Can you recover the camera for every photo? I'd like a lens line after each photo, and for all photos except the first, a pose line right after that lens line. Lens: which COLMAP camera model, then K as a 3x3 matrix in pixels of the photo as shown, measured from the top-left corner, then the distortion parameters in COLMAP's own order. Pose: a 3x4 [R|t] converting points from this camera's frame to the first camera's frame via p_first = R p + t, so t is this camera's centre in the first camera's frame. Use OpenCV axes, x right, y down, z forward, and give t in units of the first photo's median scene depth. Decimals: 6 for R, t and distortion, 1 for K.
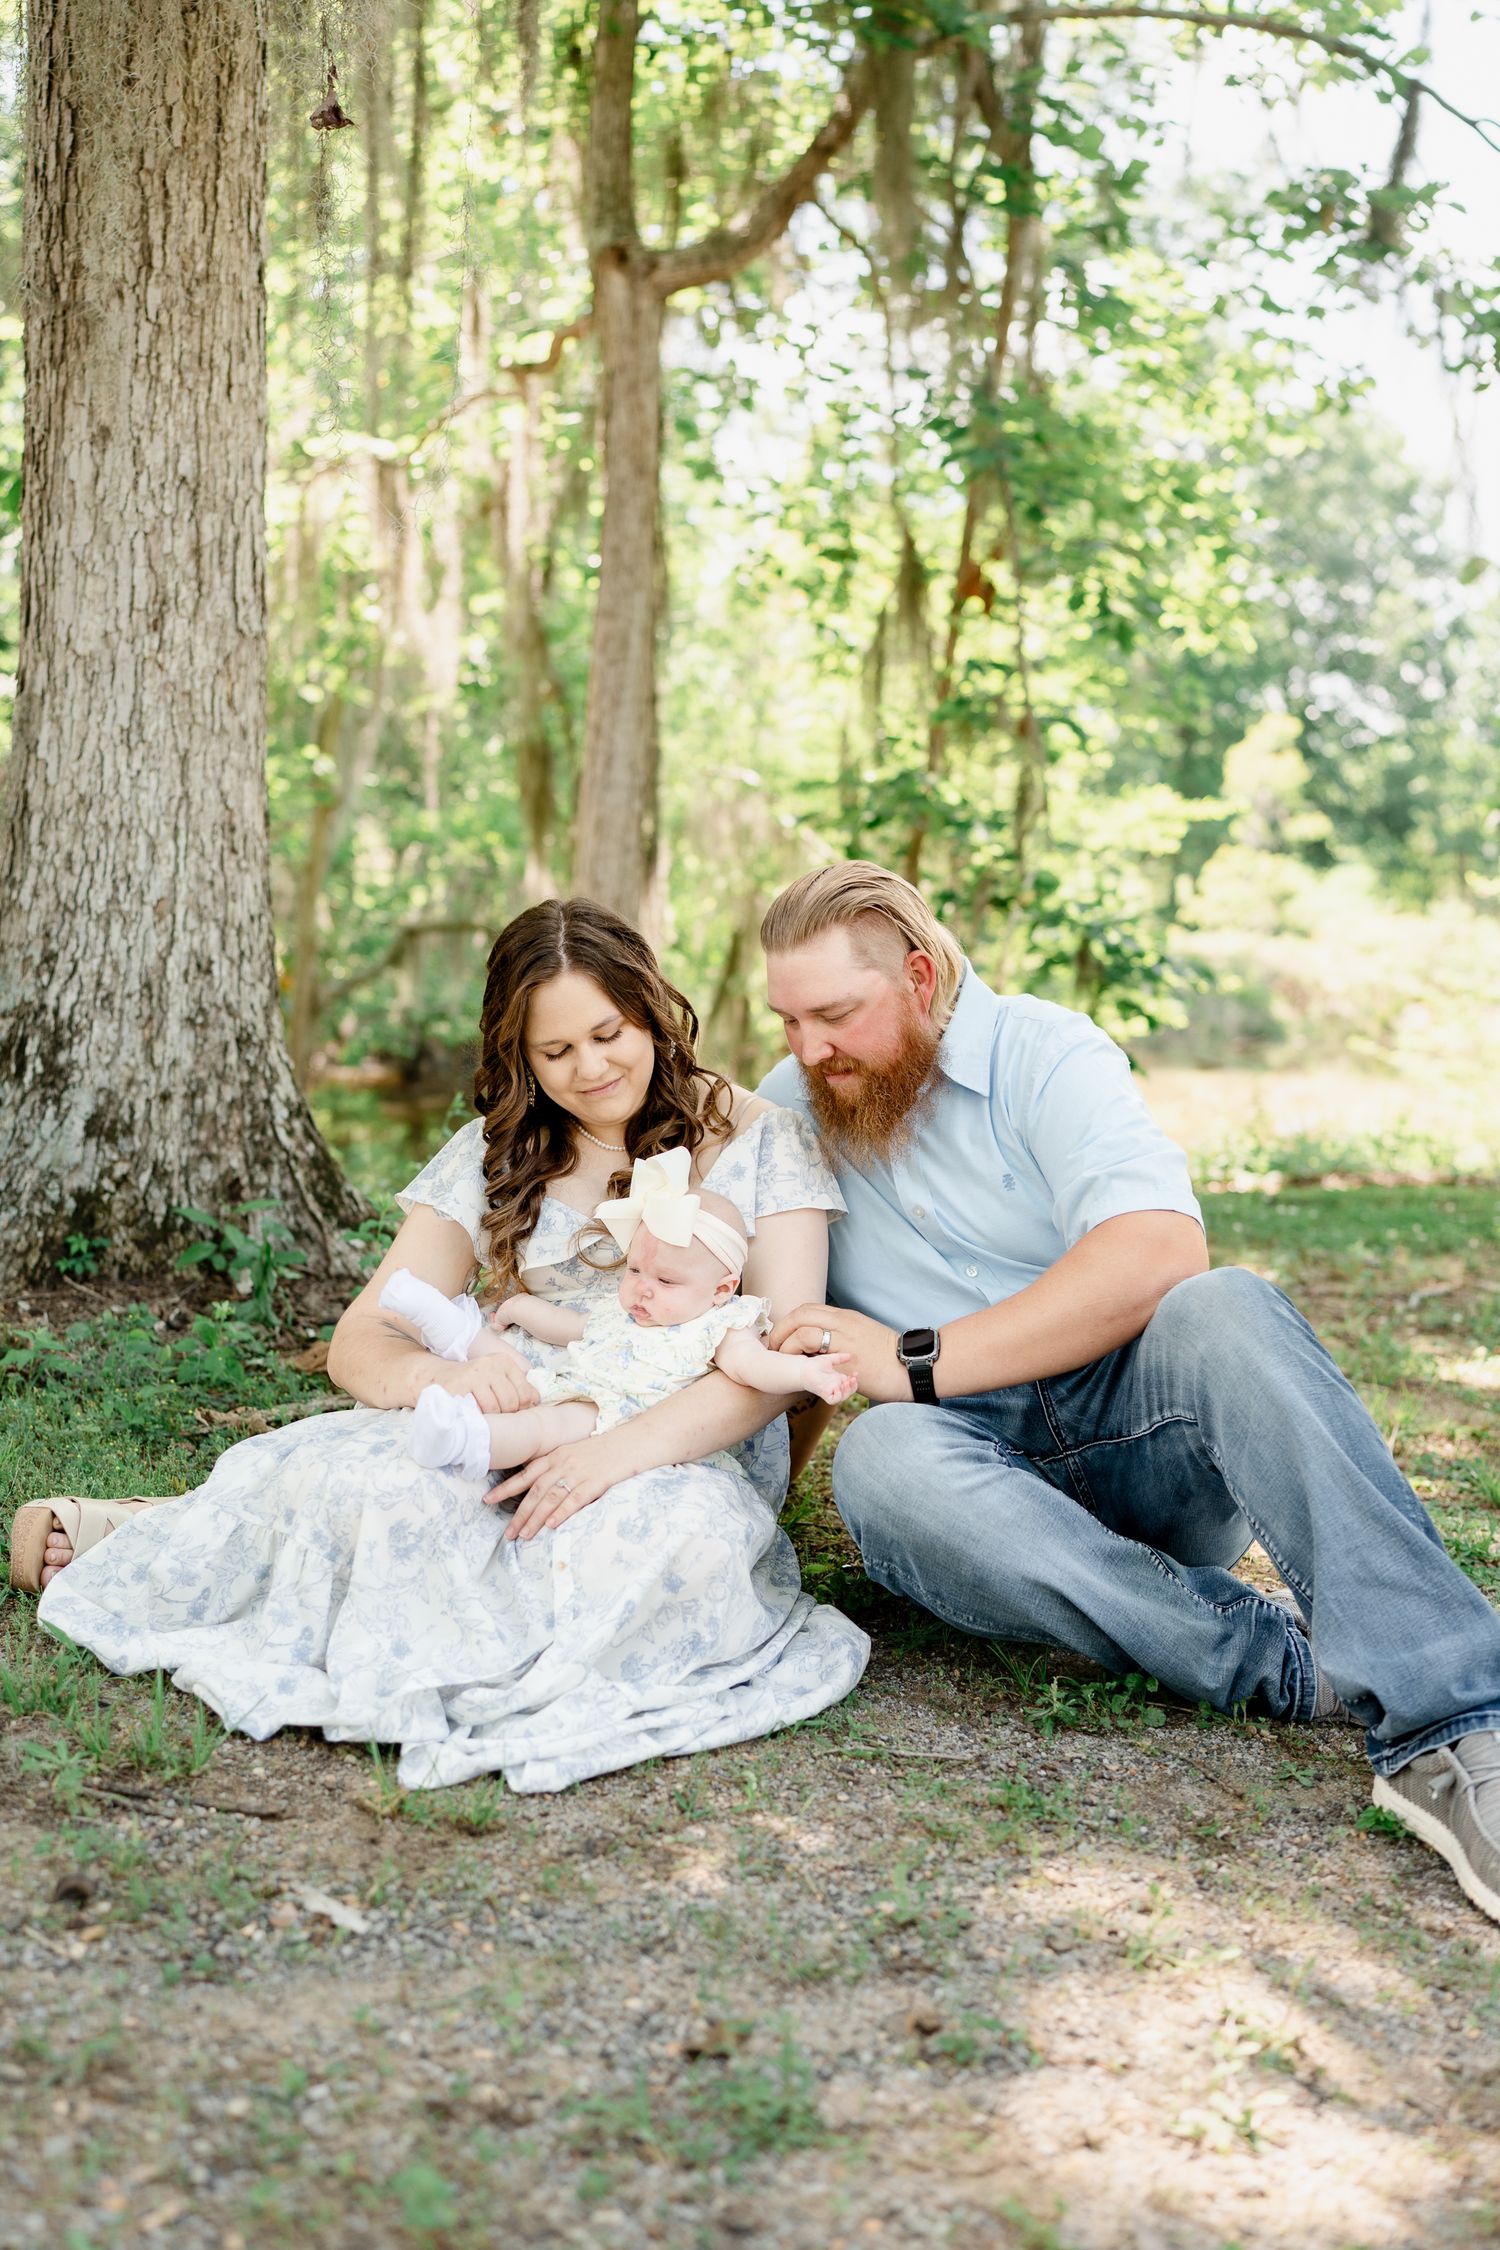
lens RADIAL K [[2154.3, 0, 723.6], [0, 2154.3, 1115.3], [0, 0, 1]] dist [0.002765, 0.000000]
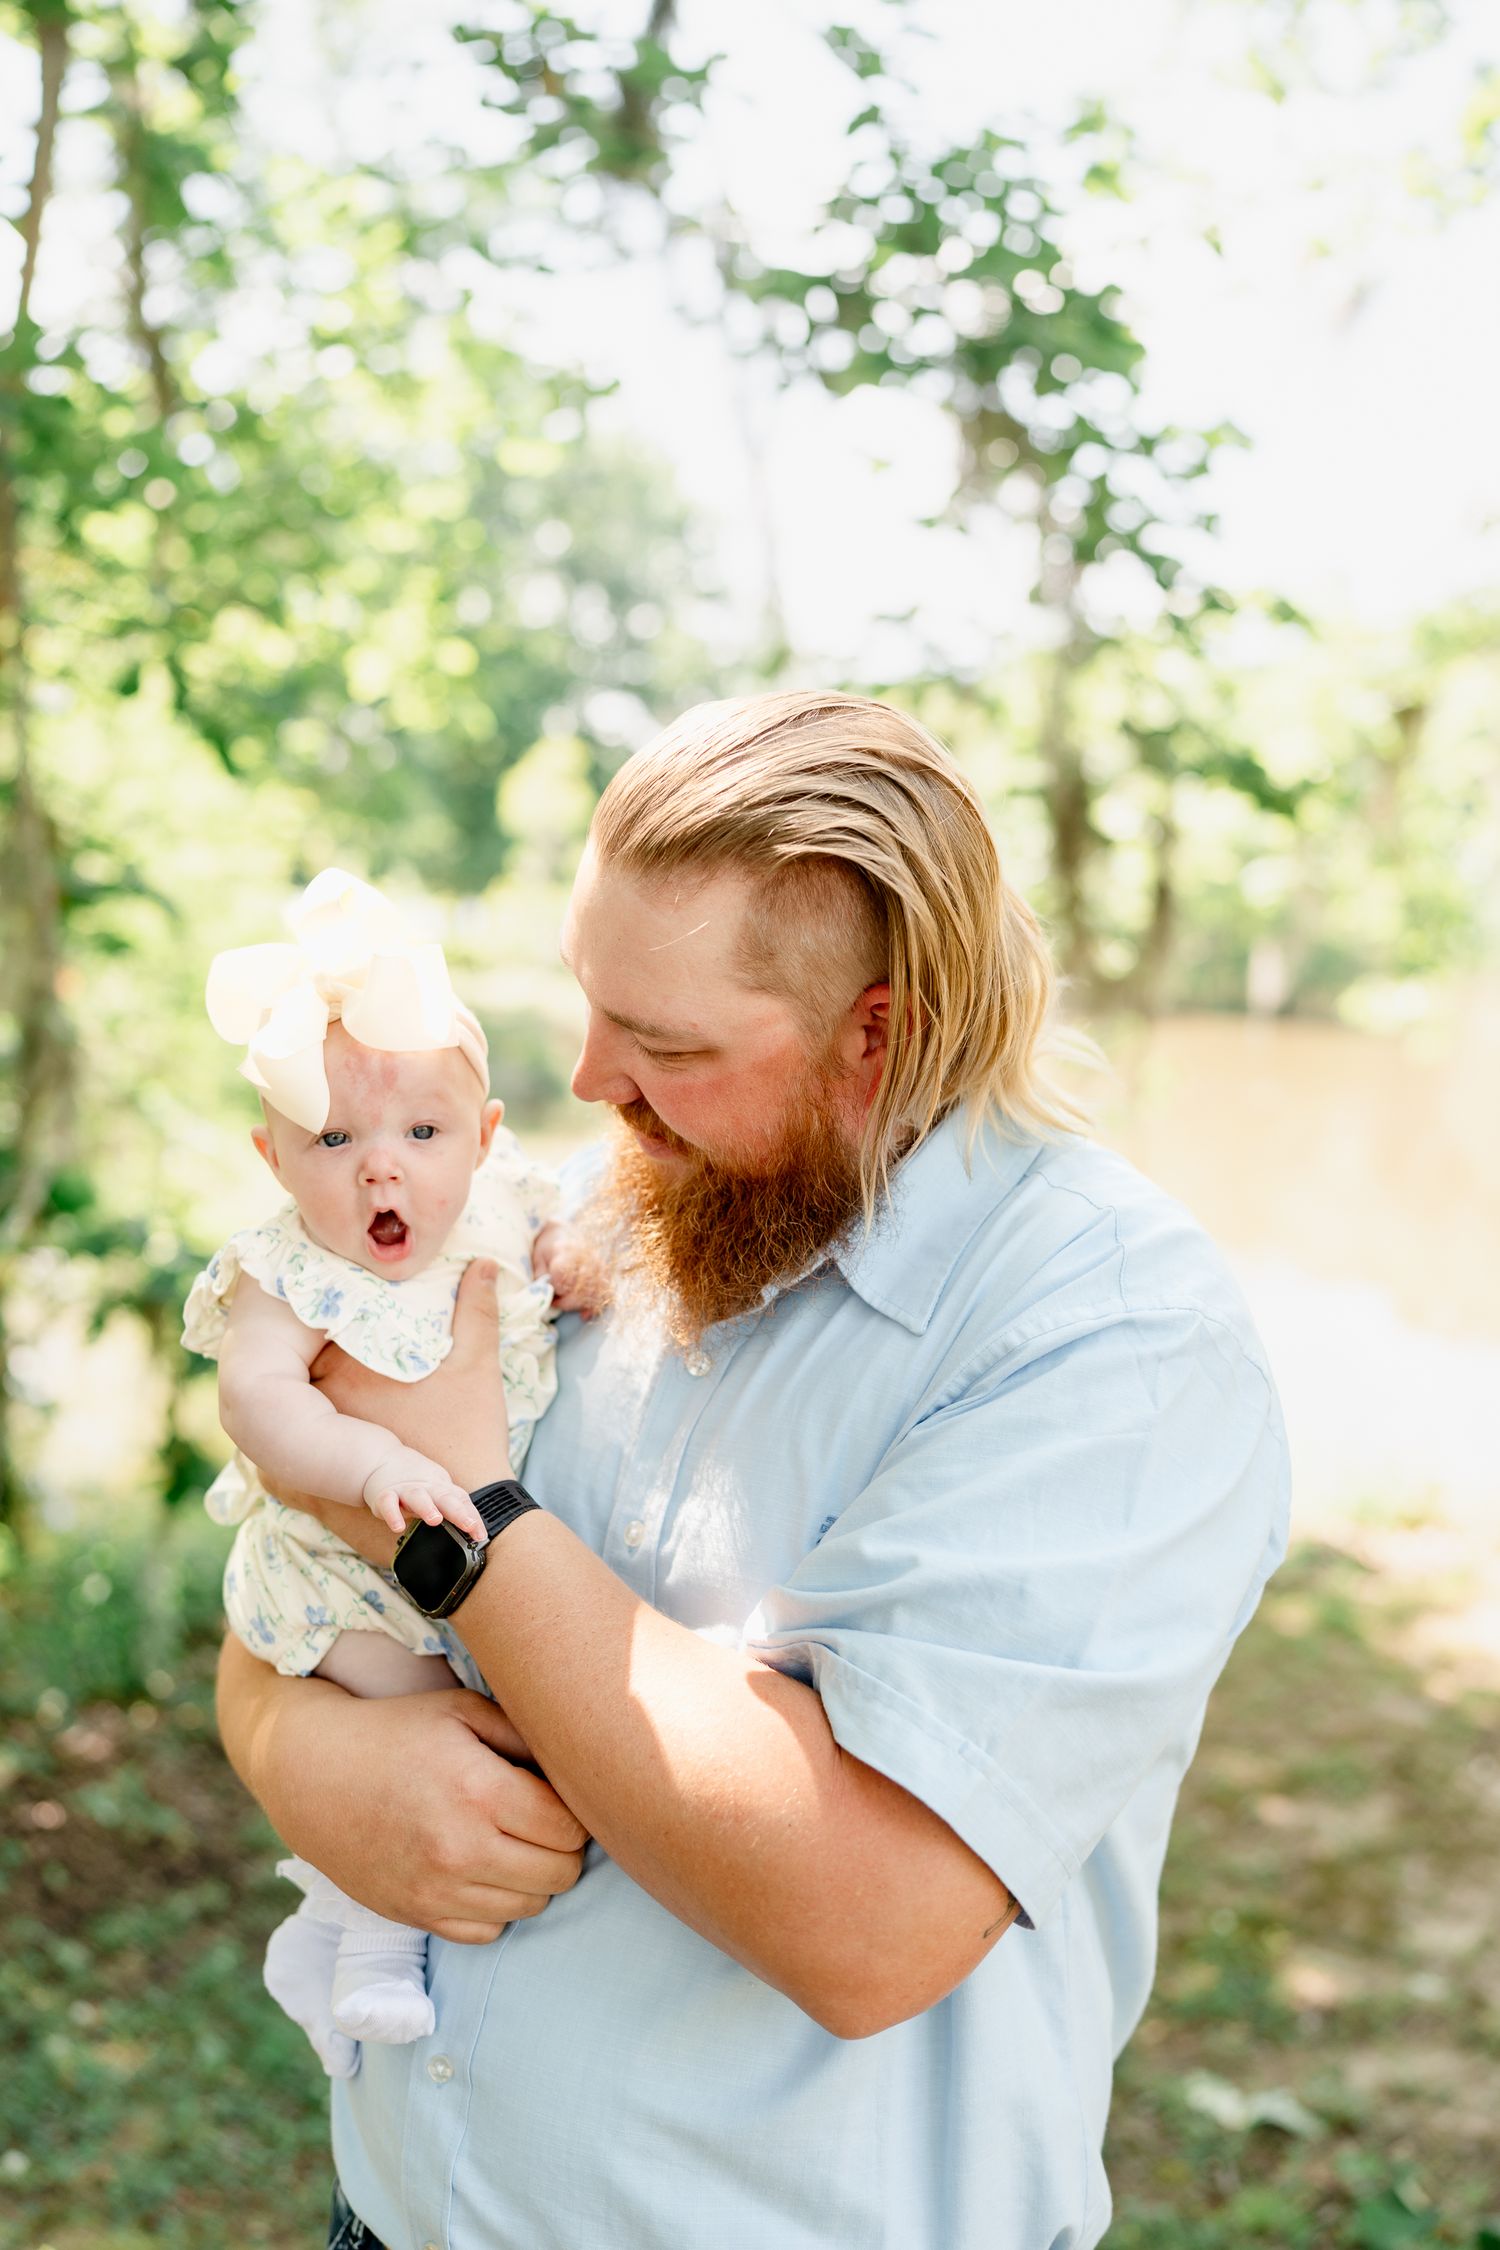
lens RADIAL K [[2154.3, 0, 814.3], [0, 2154.3, 1109.6], [0, 0, 1]] dist [0.002765, 0.000000]
pose [[0.935775, -0.029802, 0.351335, 0.122452], [0.031883, 0.999492, -0.000136, -0.116678], [-0.351152, 0.011329, 0.936250, 0.384821]]
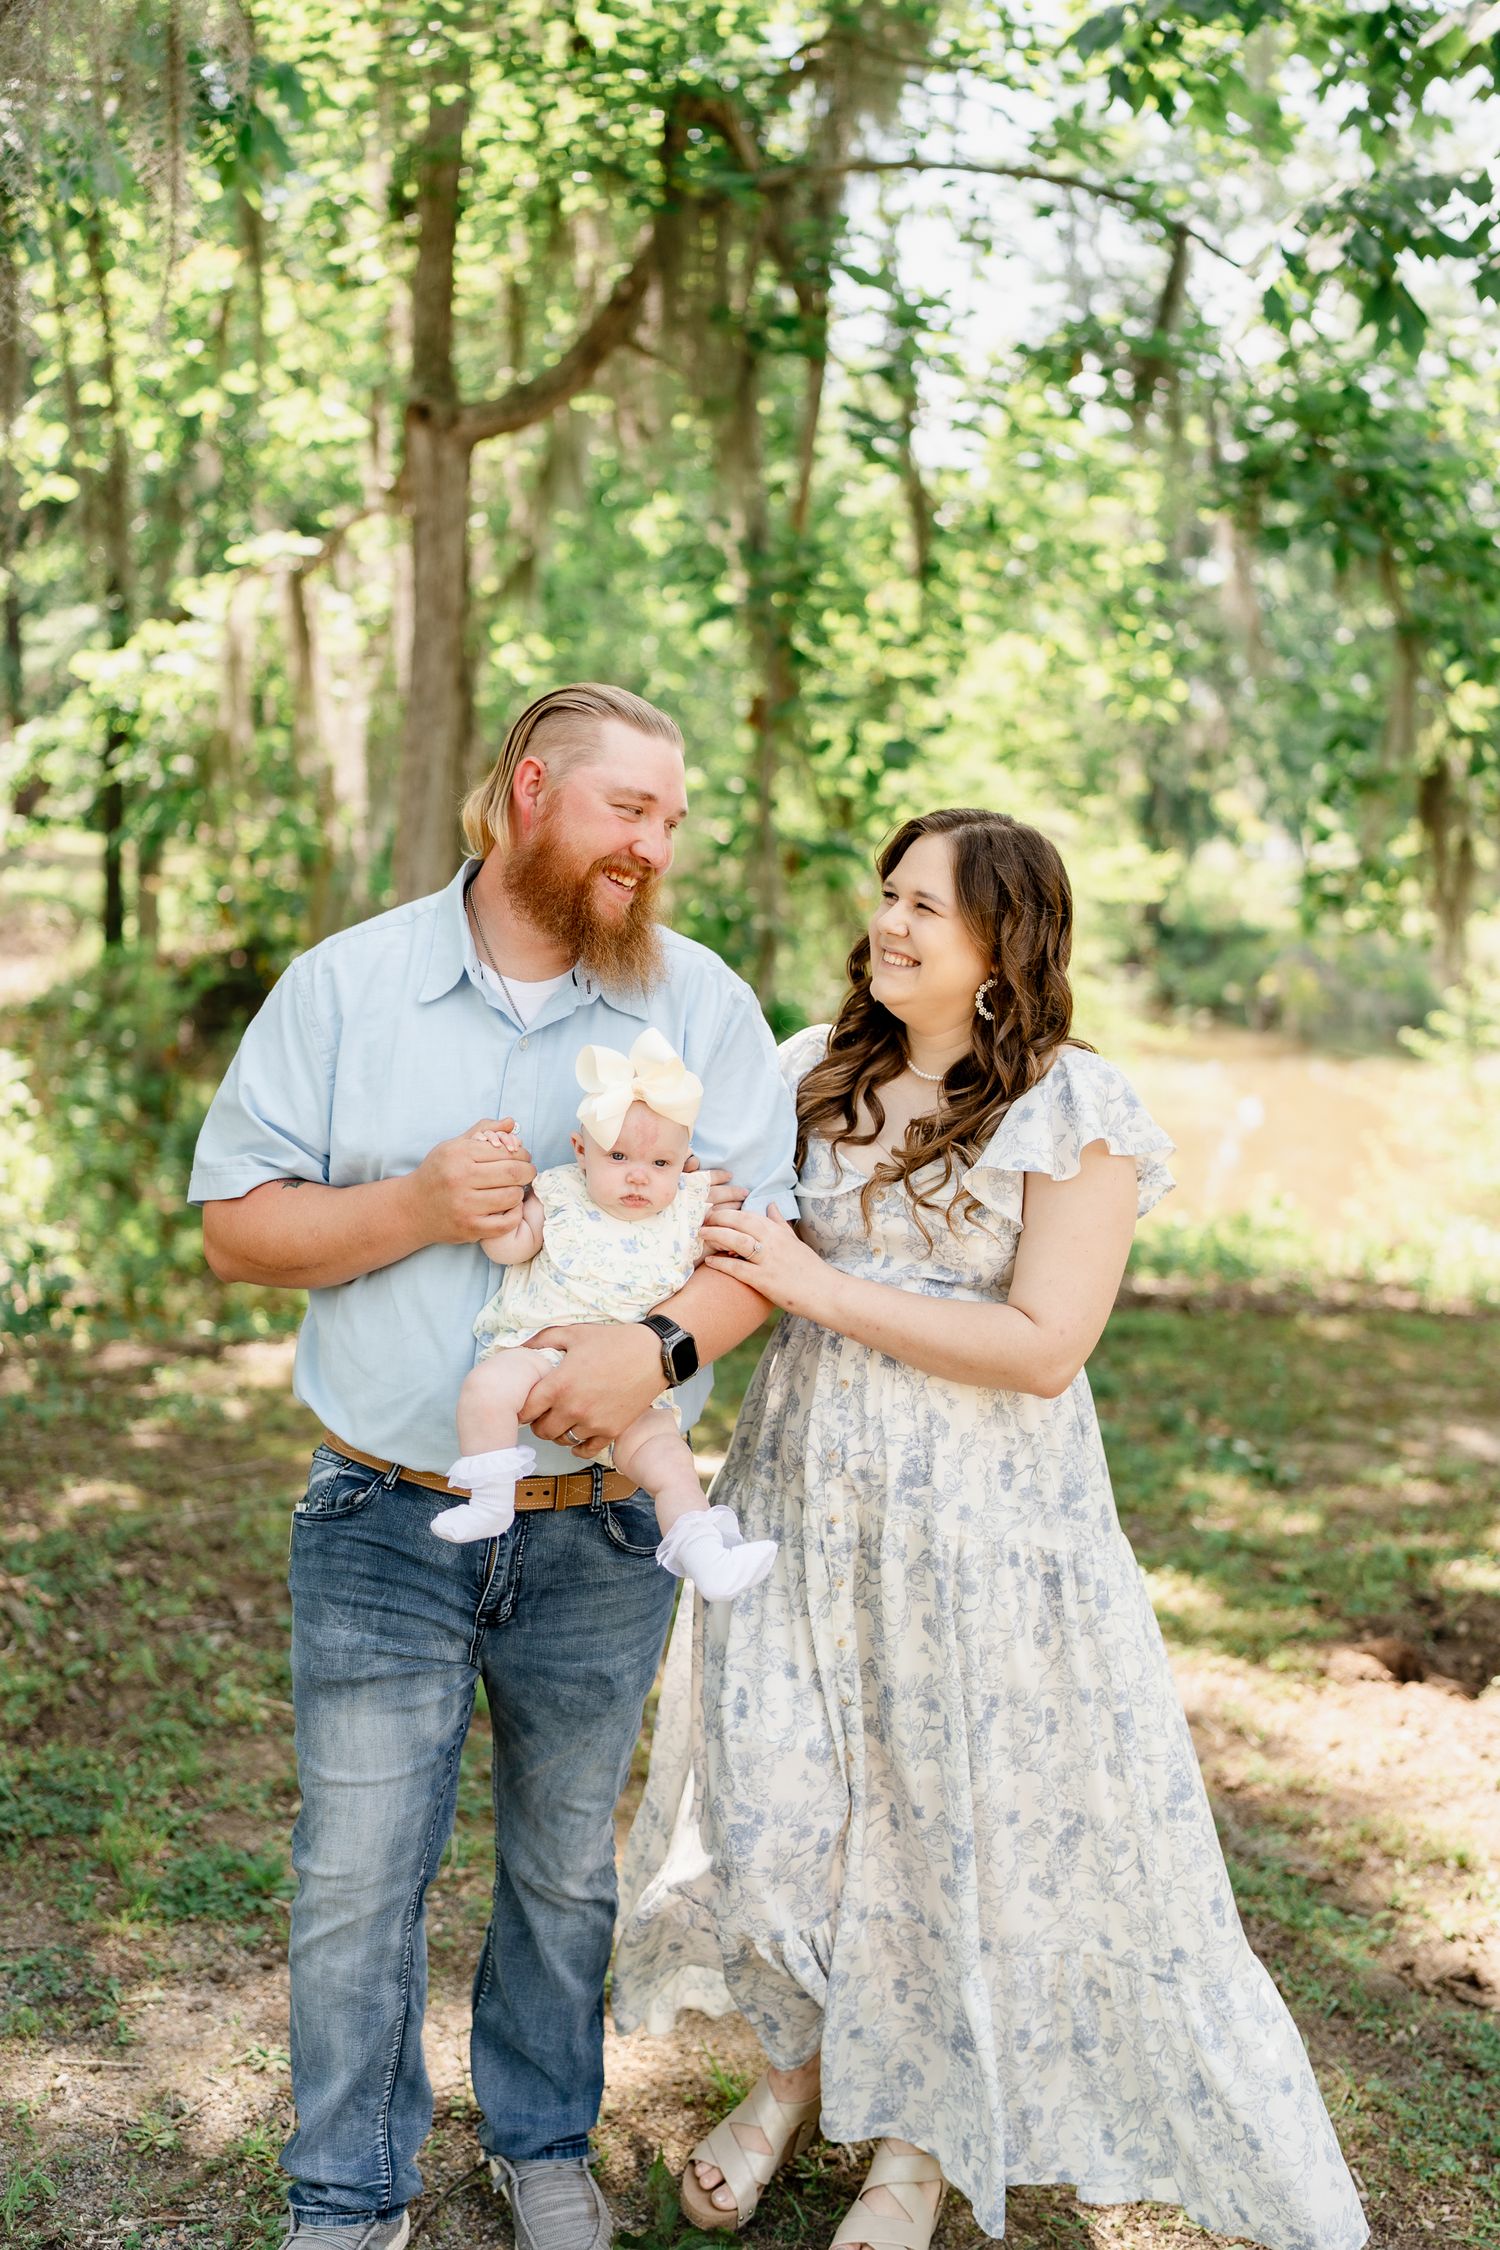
lens RADIAL K [[2154.3, 0, 744.4], [0, 2154.3, 1137.7], [0, 0, 1]] dist [0.002765, 0.000000]
pose [[0.994071, 0.015237, -0.107660, 0.226653], [-0.011345, 0.999263, 0.036667, -0.080002], [0.108140, -0.035228, 0.993511, -0.053795]]
